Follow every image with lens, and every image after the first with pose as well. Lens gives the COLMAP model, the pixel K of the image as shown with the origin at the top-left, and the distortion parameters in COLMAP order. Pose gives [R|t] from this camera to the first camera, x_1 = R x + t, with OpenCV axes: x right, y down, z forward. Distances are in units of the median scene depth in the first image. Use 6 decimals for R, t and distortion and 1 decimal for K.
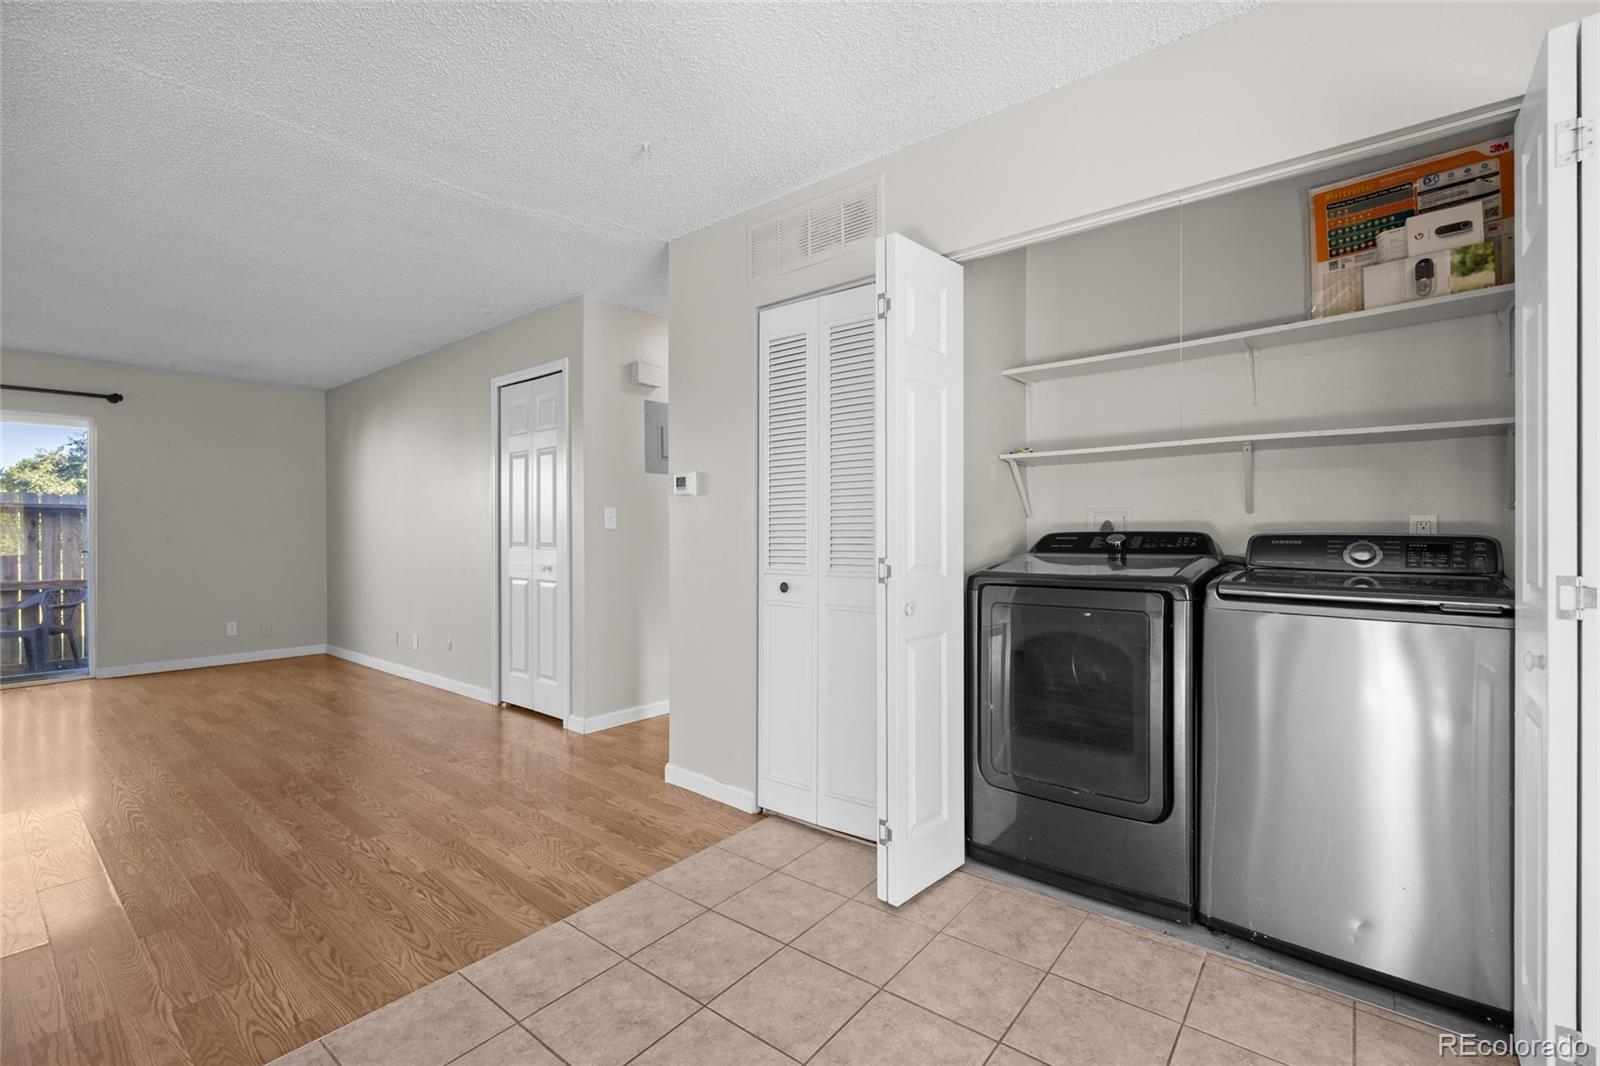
lens RADIAL K [[693.8, 0, 806.5], [0, 693.8, 536.2], [0, 0, 1]] dist [-0.003124, -0.000008]
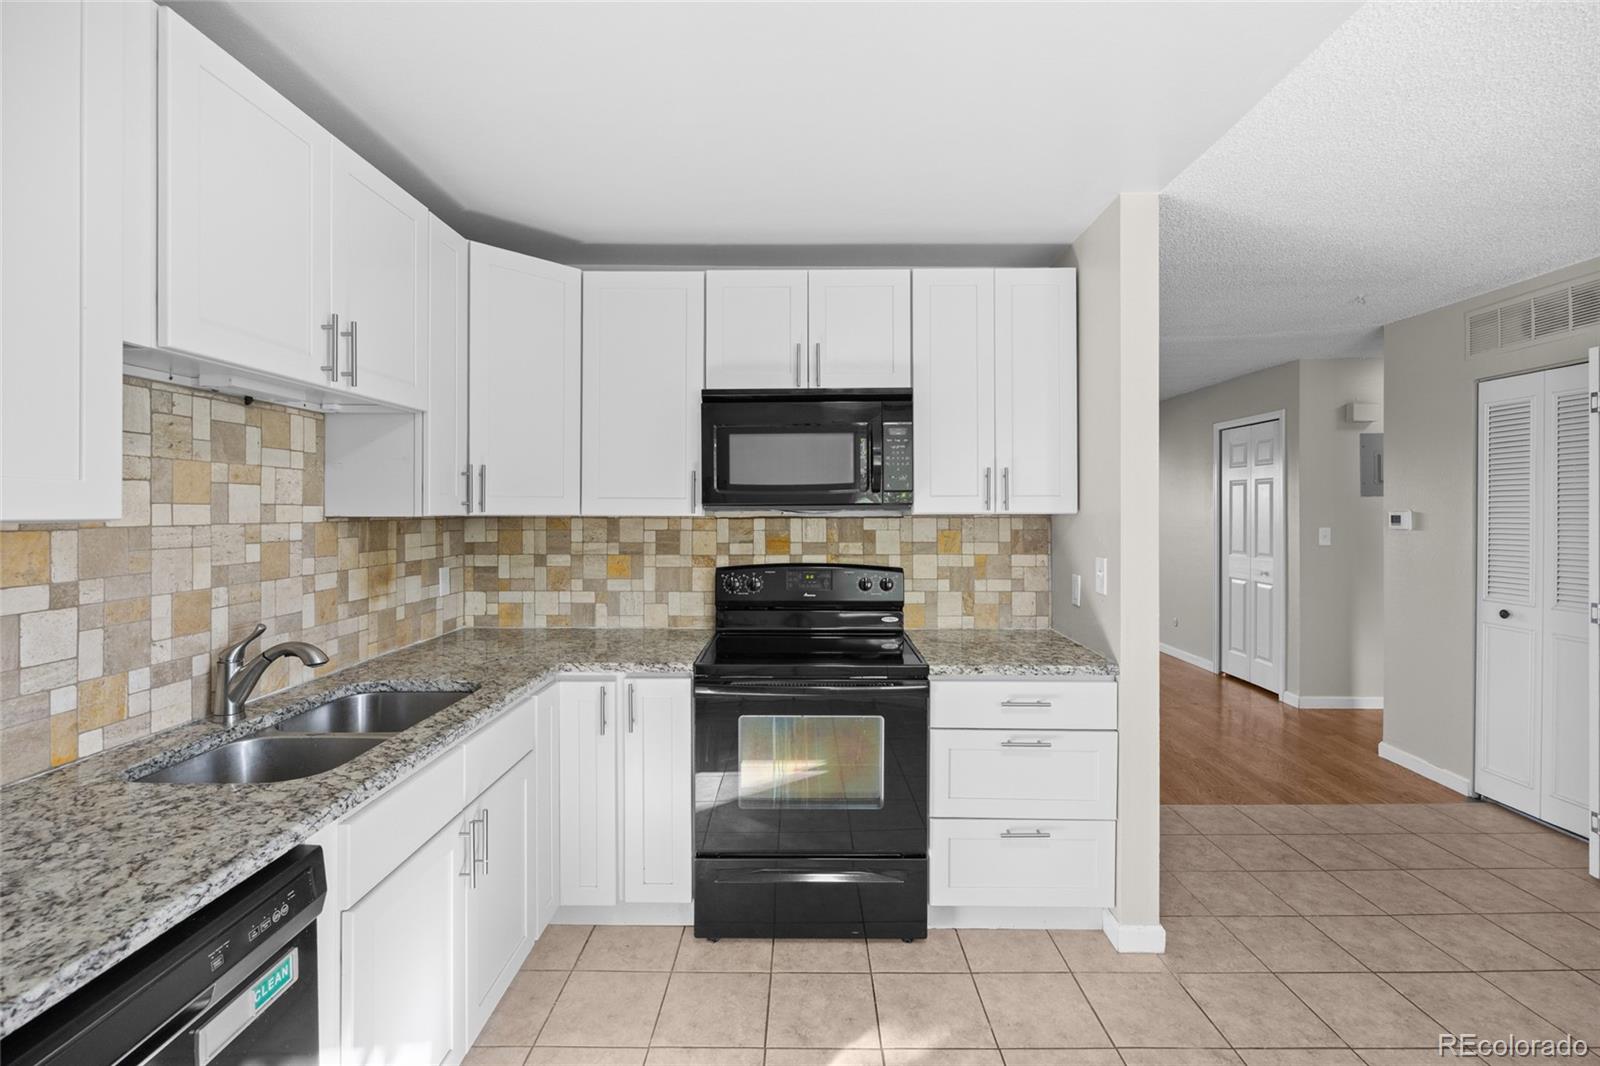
lens RADIAL K [[695.7, 0, 800.9], [0, 695.7, 513.1], [0, 0, 1]] dist [-0.002586, -0.000016]
pose [[0.615857, 0.004210, -0.787847, 0.159709], [-0.001705, 0.999991, 0.004011, -0.100981], [0.787856, -0.001127, 0.615858, -0.679393]]
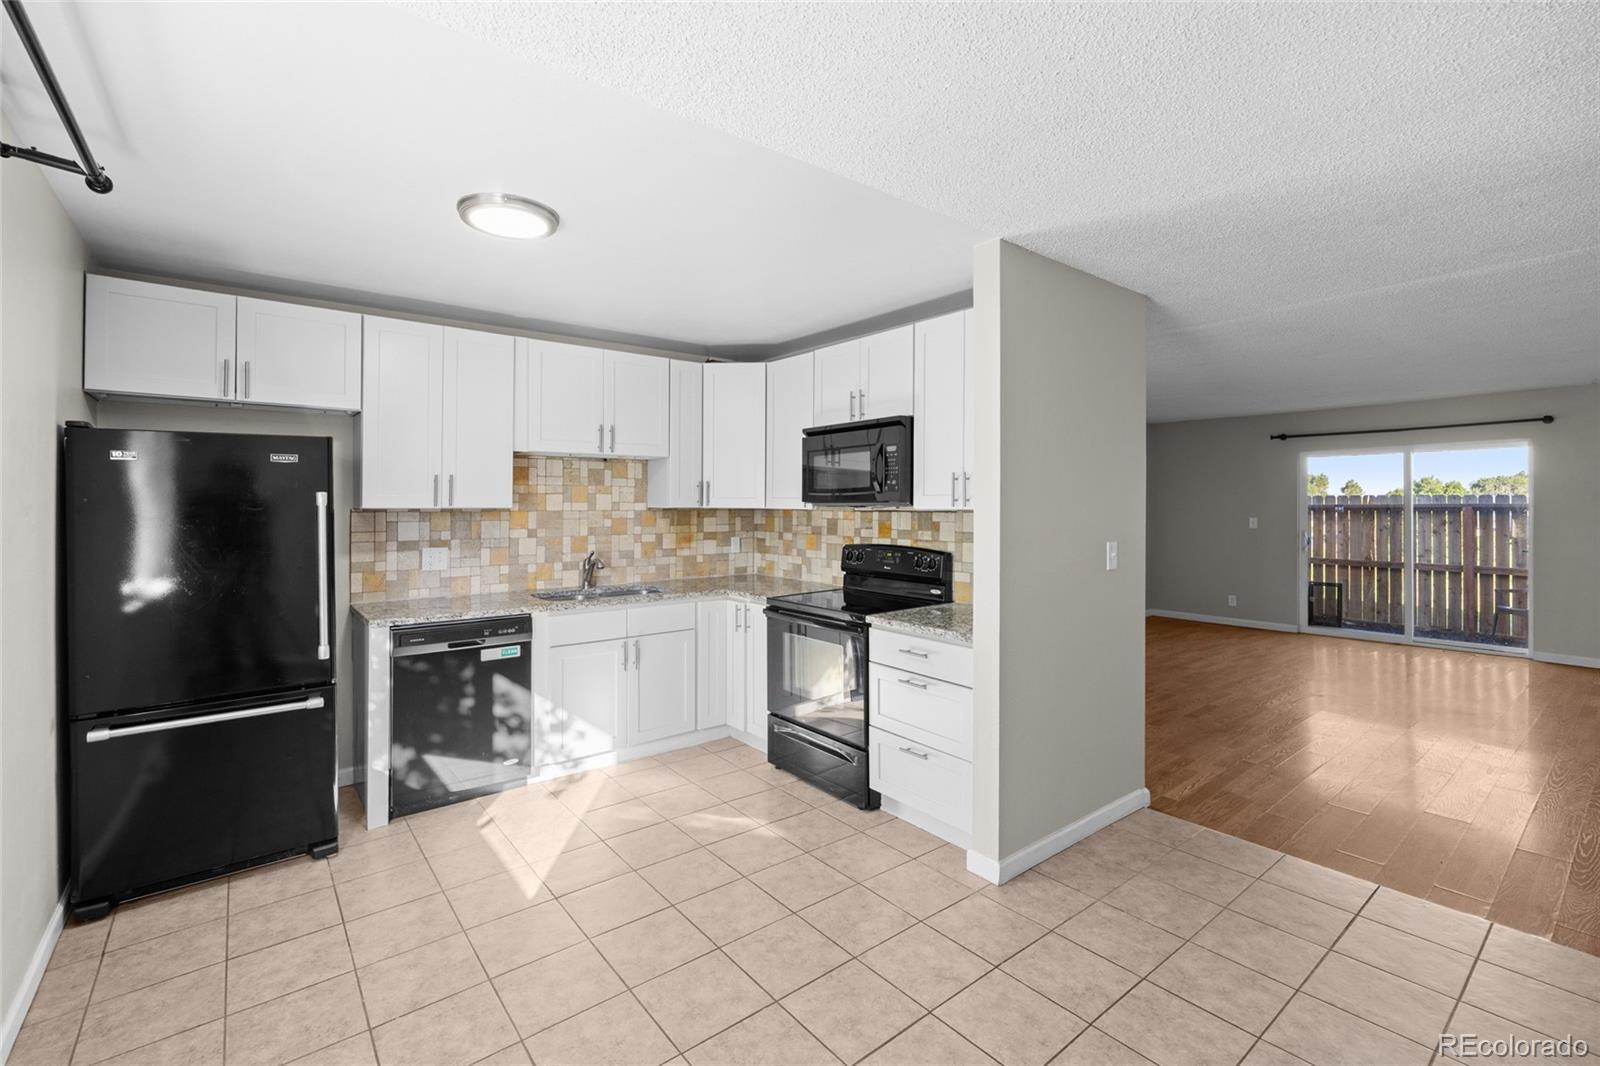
lens RADIAL K [[702.5, 0, 798.6], [0, 702.5, 503.9], [0, 0, 1]] dist [0.000170, 0.000271]
pose [[-0.223029, 0.000514, -0.974812, 0.777512], [-0.004013, 0.999991, 0.001445, -0.106200], [0.974804, 0.004234, -0.223025, 0.096359]]
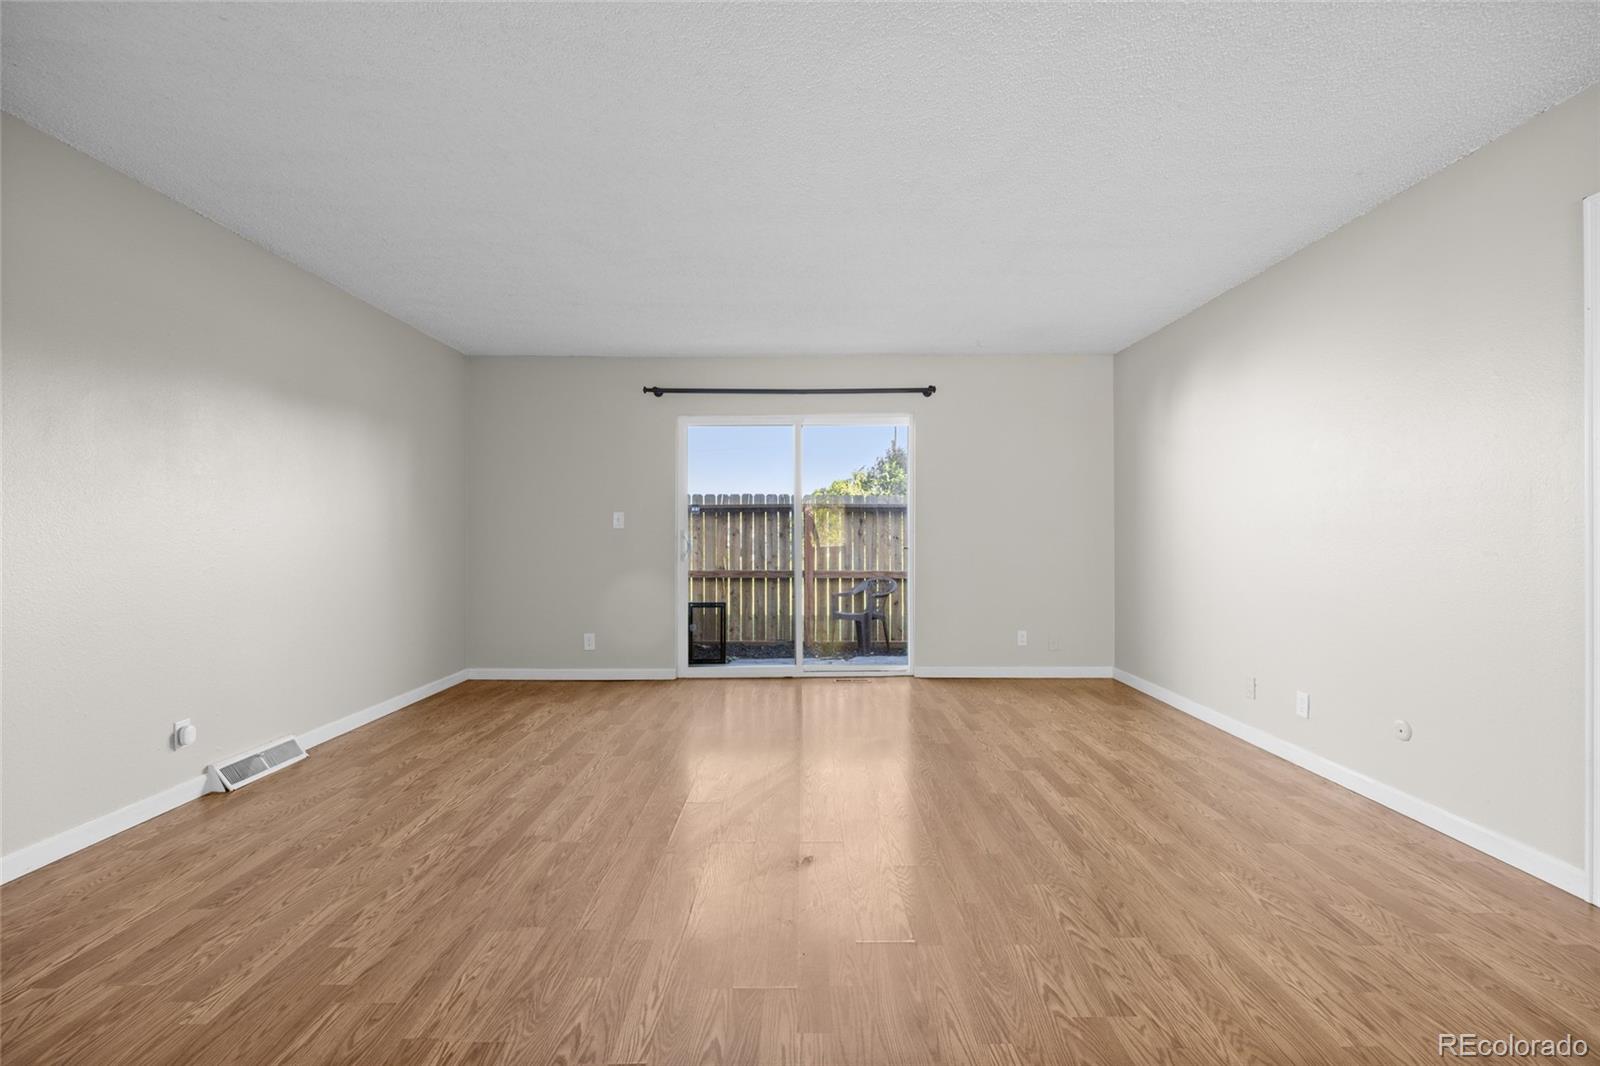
lens RADIAL K [[686.5, 0, 805.5], [0, 686.5, 533.3], [0, 0, 1]] dist [-0.001414, 0.000033]
pose [[0.629486, 0.004208, -0.777000, -0.695228], [-0.004379, 0.999989, 0.001867, -0.001808], [0.776999, 0.002227, 0.629498, 0.499585]]
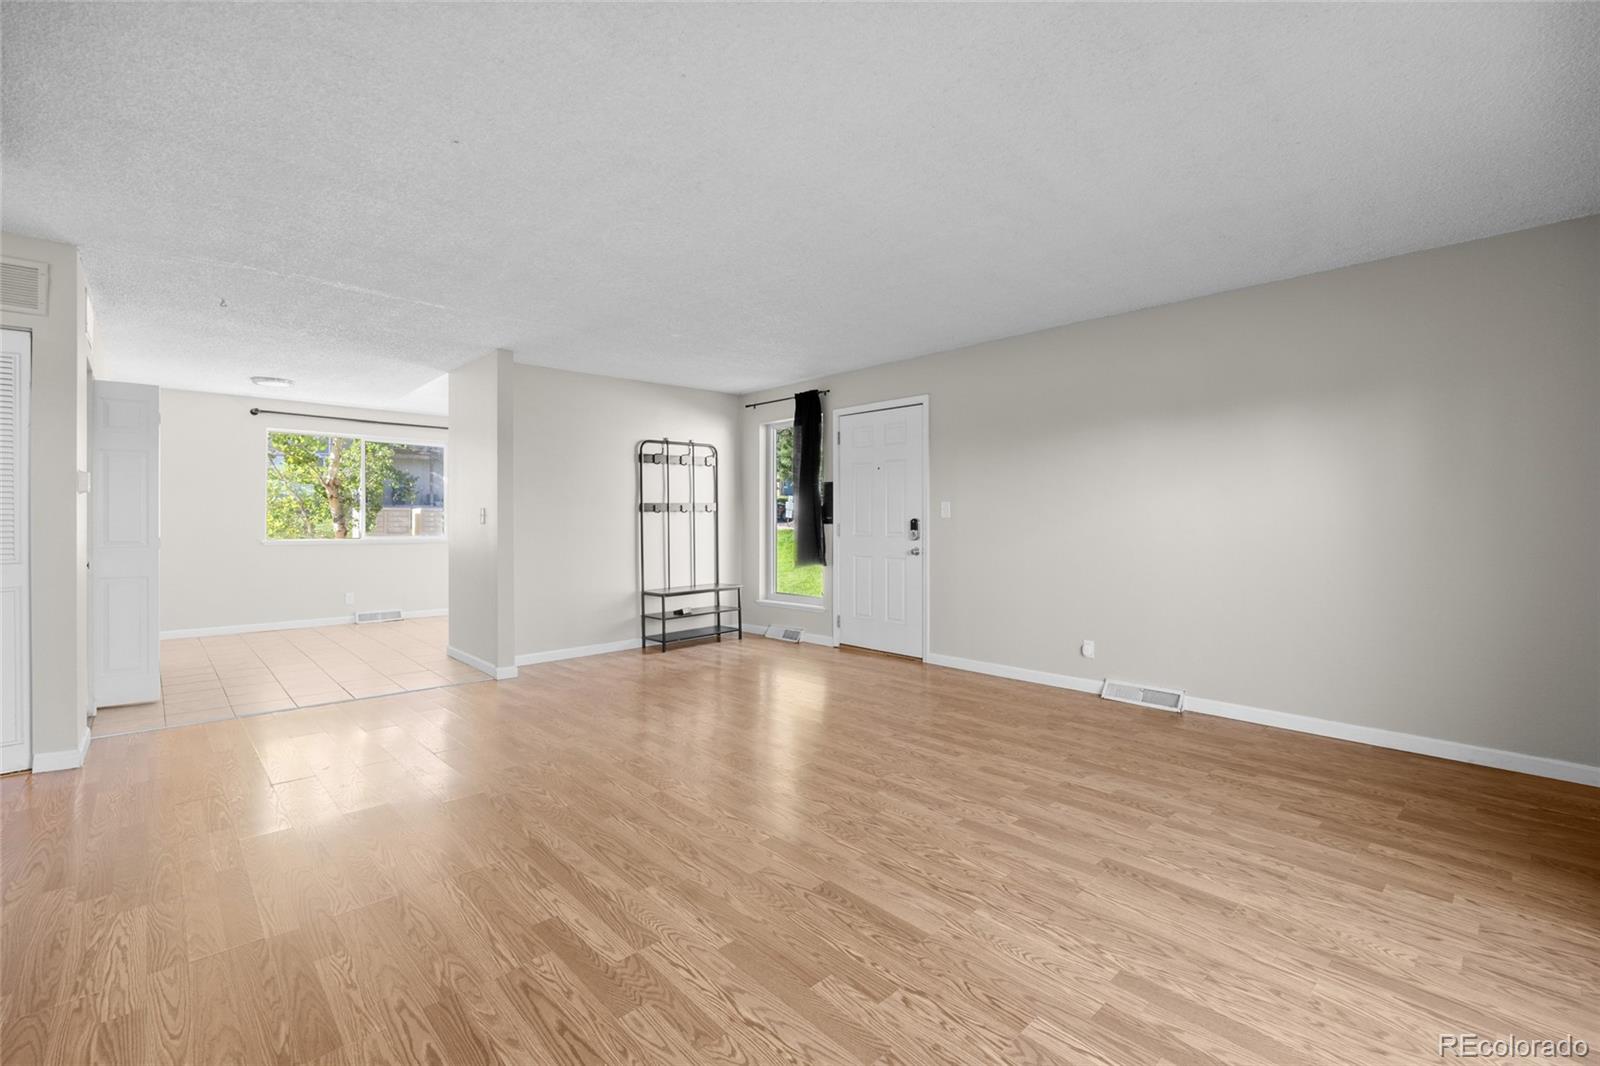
lens RADIAL K [[695.7, 0, 800.9], [0, 695.7, 513.1], [0, 0, 1]] dist [-0.002586, -0.000016]
pose [[-0.990196, 0.005563, 0.139574, -1.612148], [0.004972, 0.999977, -0.004576, -0.016732], [-0.139596, -0.003837, -0.990201, 2.143190]]
